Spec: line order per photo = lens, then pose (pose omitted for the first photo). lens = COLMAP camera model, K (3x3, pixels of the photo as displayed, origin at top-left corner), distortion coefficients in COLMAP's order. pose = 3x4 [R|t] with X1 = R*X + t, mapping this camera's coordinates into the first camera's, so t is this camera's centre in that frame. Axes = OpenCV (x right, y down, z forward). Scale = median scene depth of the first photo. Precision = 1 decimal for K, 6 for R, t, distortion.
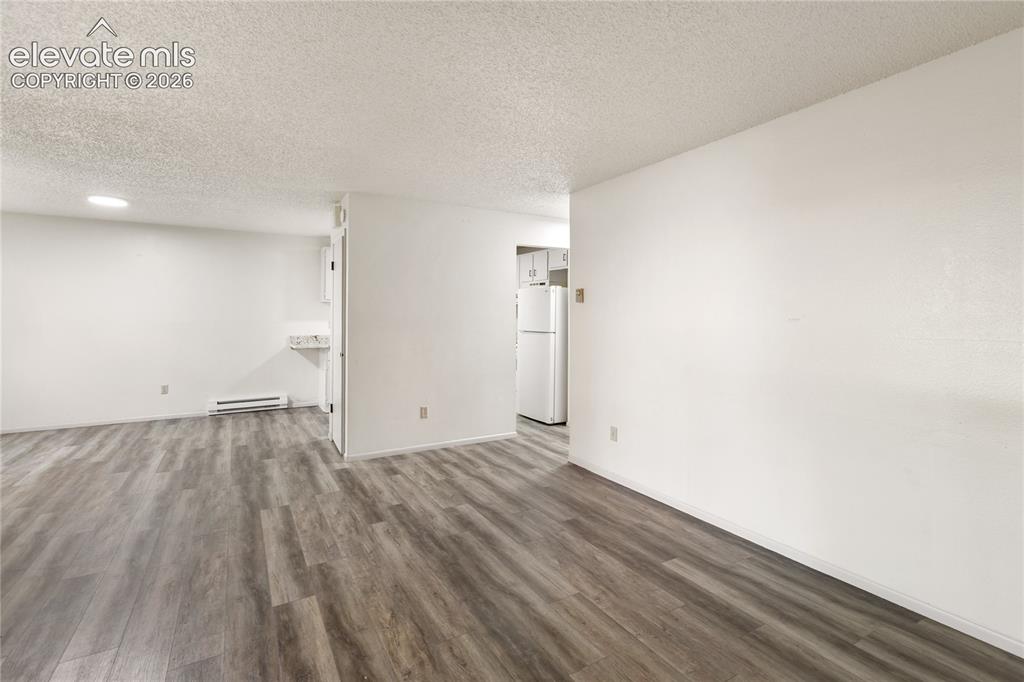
lens RADIAL K [[464.2, 0, 500.9], [0, 464.2, 324.3], [0, 0, 1]] dist [0.004058, -0.002009]
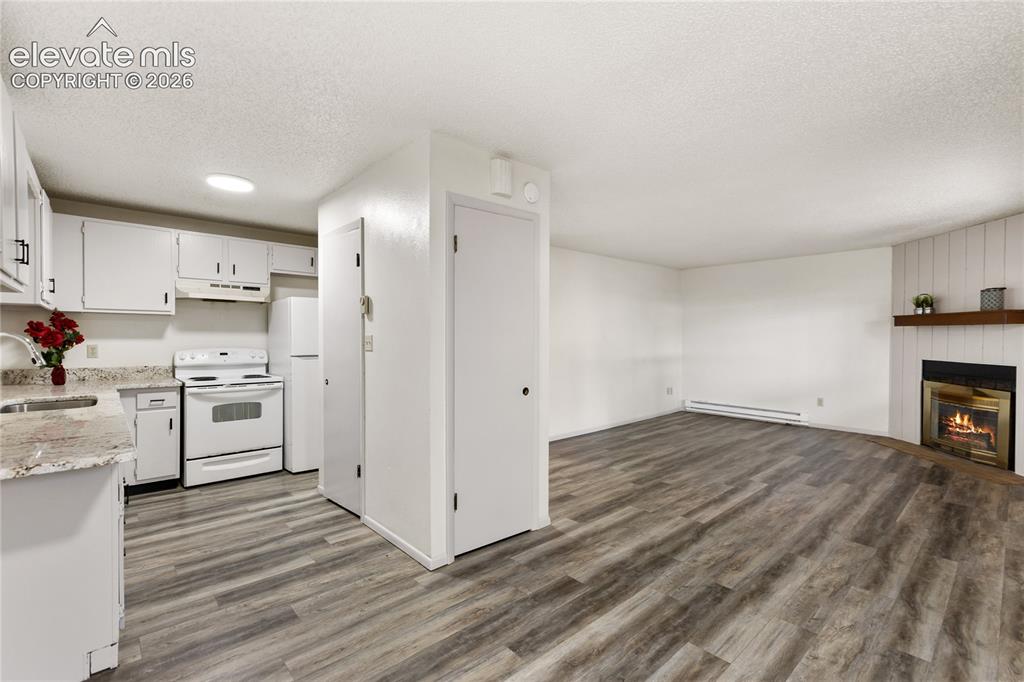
lens RADIAL K [[464.2, 0, 521.6], [0, 464.2, 340.9], [0, 0, 1]] dist [0.004058, -0.002009]
pose [[-0.224360, -0.013335, 0.974415, -1.635616], [0.014197, 0.999756, 0.016950, -0.034355], [-0.974403, 0.017637, -0.224116, 1.852231]]
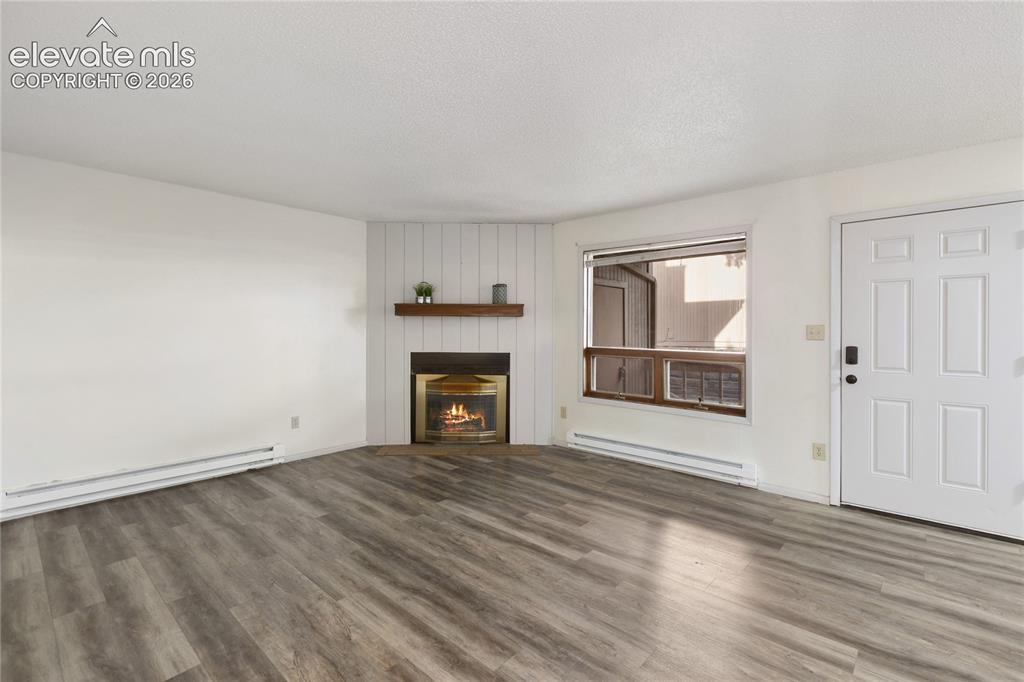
lens RADIAL K [[464.2, 0, 505.3], [0, 464.2, 334.5], [0, 0, 1]] dist [0.004058, -0.002009]
pose [[-0.951493, 0.000010, -0.307671, 0.104704], [-0.007547, 0.999698, 0.023373, -0.013350], [0.307579, 0.024561, -0.951206, 1.615775]]
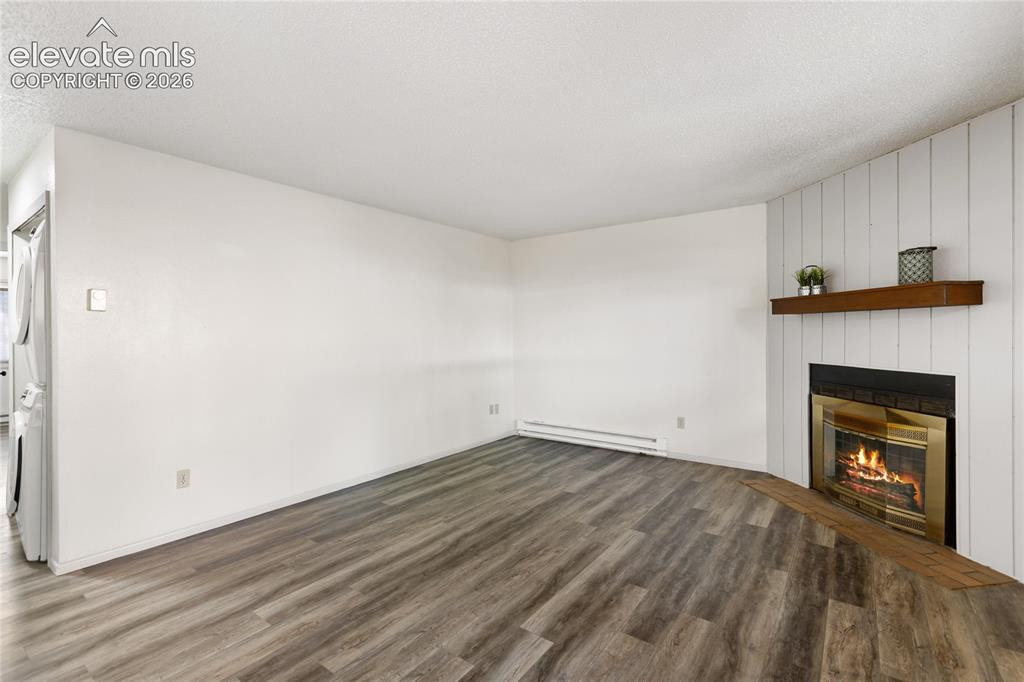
lens RADIAL K [[464.2, 0, 518.3], [0, 464.2, 333.7], [0, 0, 1]] dist [0.004058, -0.002009]
pose [[-0.408634, 0.002693, 0.912694, -0.985908], [0.021102, 0.999756, 0.006498, -0.009099], [-0.912454, 0.021915, -0.408591, 1.079052]]
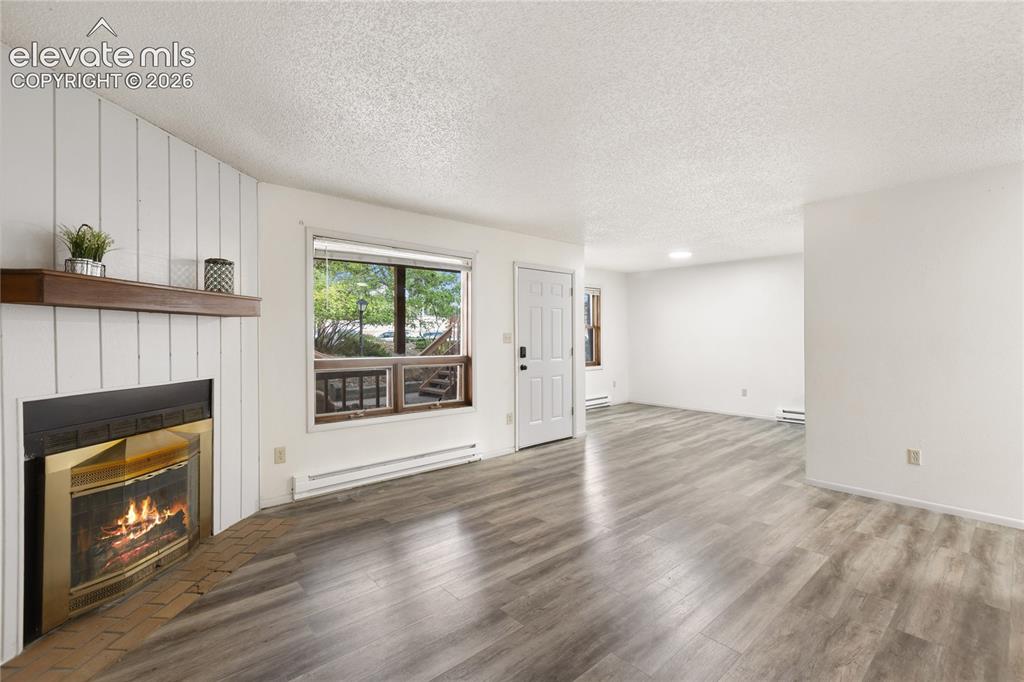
lens RADIAL K [[464.2, 0, 521.4], [0, 464.2, 334.7], [0, 0, 1]] dist [0.004058, -0.002009]
pose [[0.224523, -0.001162, -0.974468, 0.724621], [-0.011284, 0.999929, -0.003792, -0.002358], [0.974403, 0.011847, 0.224494, 0.319216]]
